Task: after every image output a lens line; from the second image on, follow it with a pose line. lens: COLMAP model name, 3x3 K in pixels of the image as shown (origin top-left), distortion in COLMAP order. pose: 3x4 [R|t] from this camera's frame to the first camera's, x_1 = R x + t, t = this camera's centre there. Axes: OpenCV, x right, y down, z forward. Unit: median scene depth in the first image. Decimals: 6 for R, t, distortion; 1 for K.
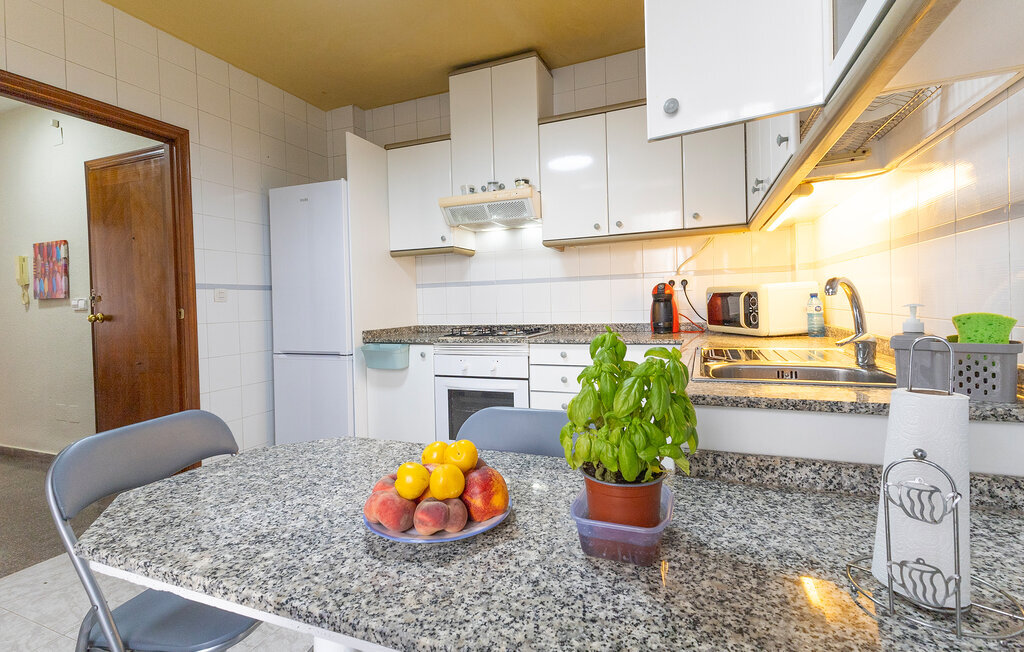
lens RADIAL K [[469.0, 0, 512.3], [0, 469.0, 303.9], [0, 0, 1]] dist [0.023533, -0.000203]
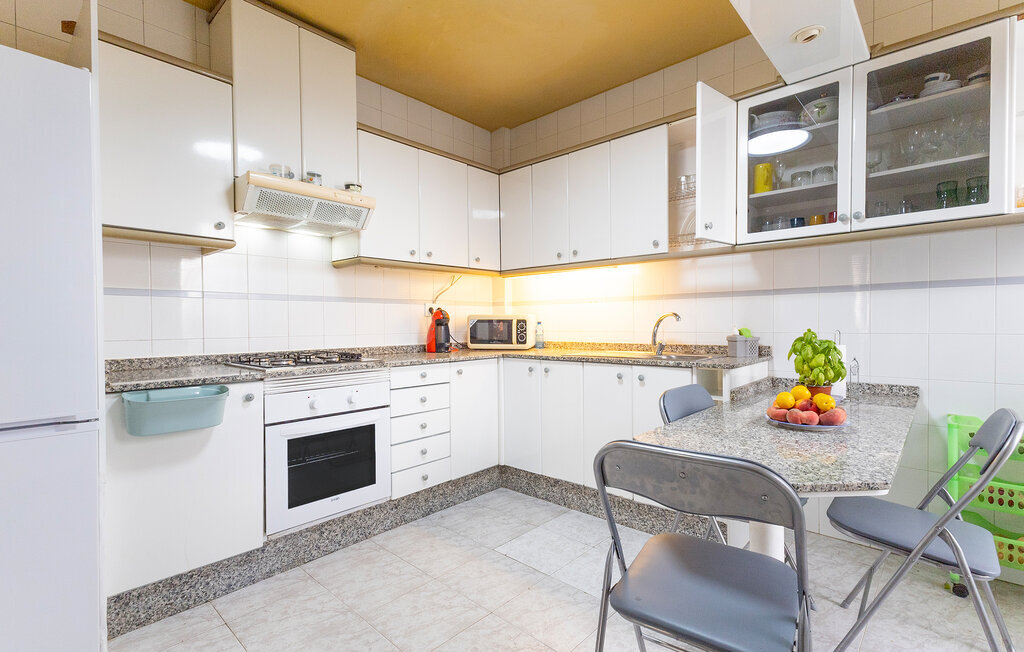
lens RADIAL K [[465.6, 0, 512.0], [0, 465.6, 326.0], [0, 0, 1]] dist [0.017774, -0.000141]
pose [[0.349035, 0.019587, 0.936905, -0.693042], [0.001659, 0.999767, -0.021520, 0.021275], [-0.937108, 0.009066, 0.348921, 0.414552]]
